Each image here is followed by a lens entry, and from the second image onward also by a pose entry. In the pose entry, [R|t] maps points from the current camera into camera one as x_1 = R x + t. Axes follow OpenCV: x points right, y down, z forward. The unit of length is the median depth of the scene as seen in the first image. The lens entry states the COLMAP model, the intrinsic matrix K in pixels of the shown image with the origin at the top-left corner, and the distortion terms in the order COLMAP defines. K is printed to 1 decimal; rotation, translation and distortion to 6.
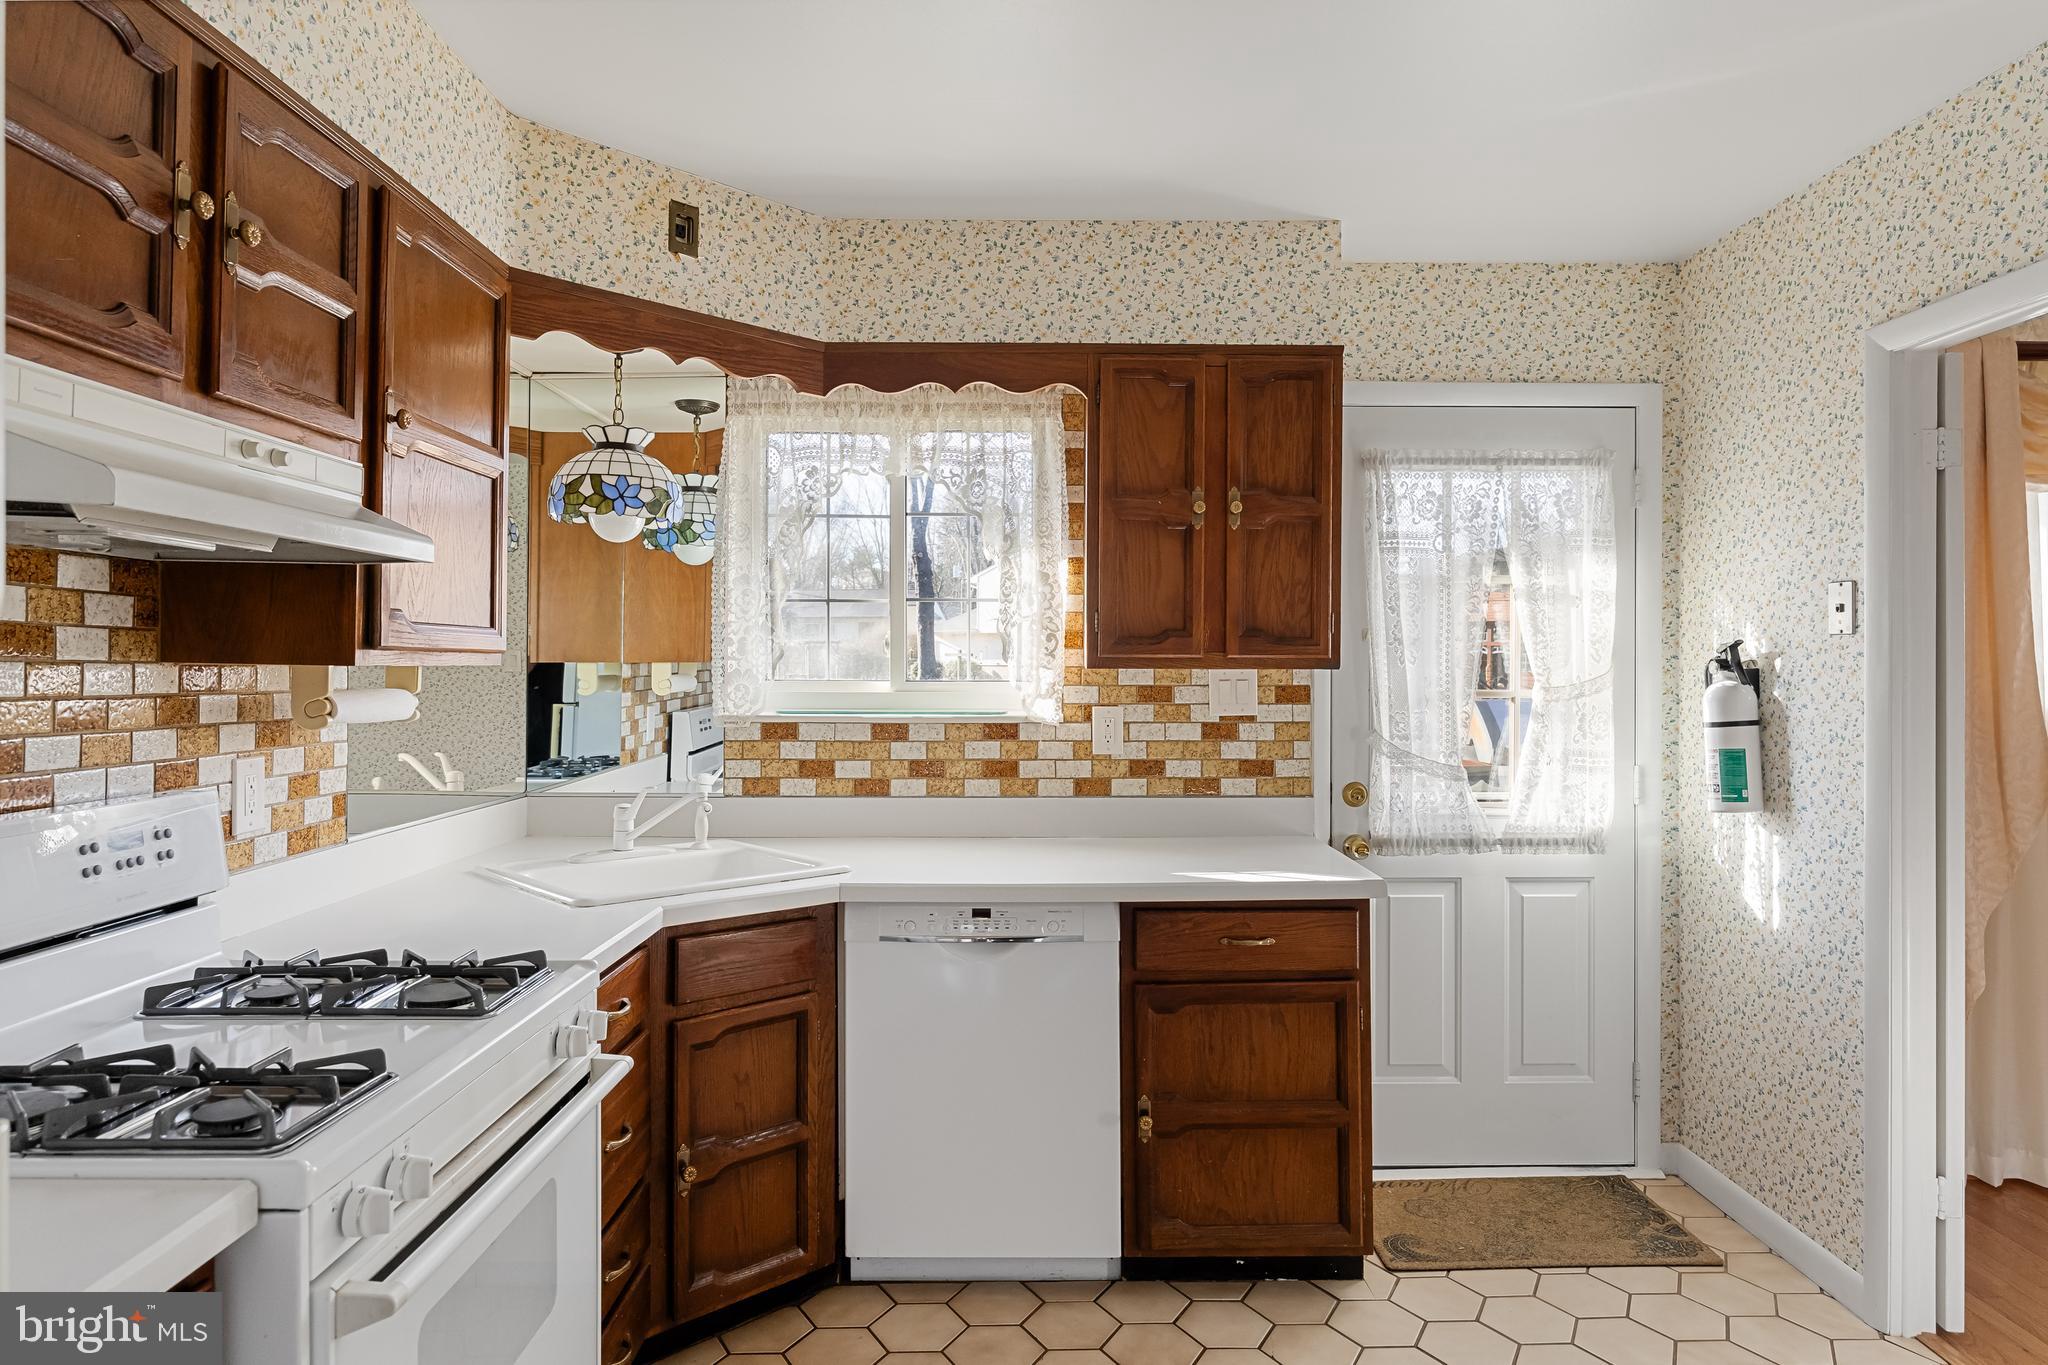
lens RADIAL K [[1214.4, 0, 1023.6], [0, 1214.4, 673.9], [0, 0, 1]] dist [-0.001986, 0.001535]
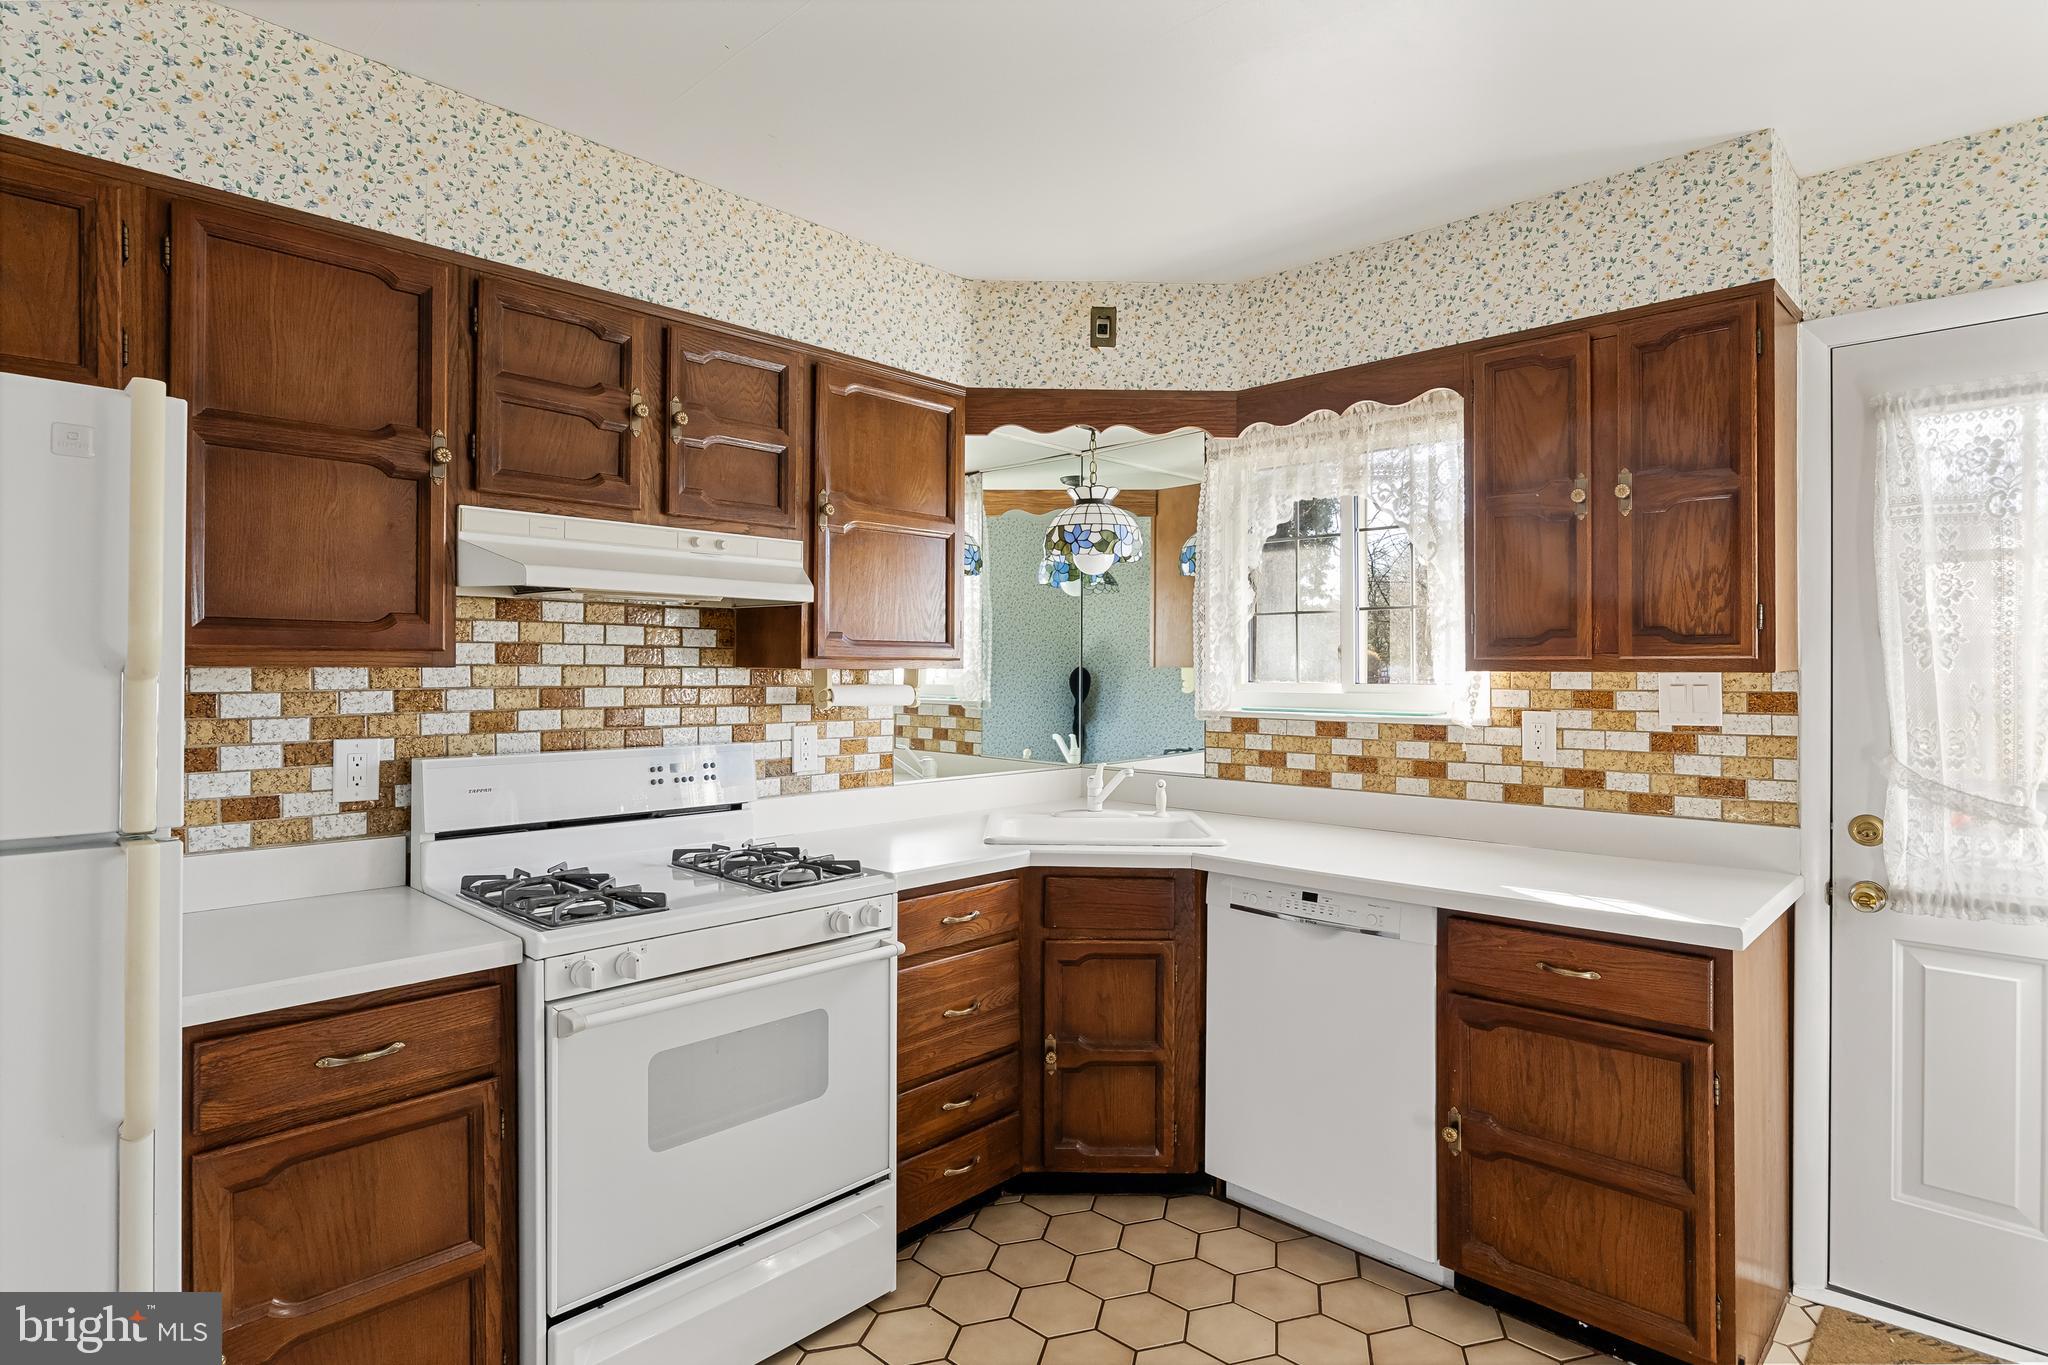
lens RADIAL K [[1049.1, 0, 1024.0], [0, 1049.1, 682.5], [0, 0, 1]] dist [-0.002579, -0.000533]
pose [[0.718412, 0.007465, -0.695578, 0.393225], [-0.004436, 0.999971, 0.006150, 0.000793], [0.695604, -0.001332, 0.718425, 0.136933]]
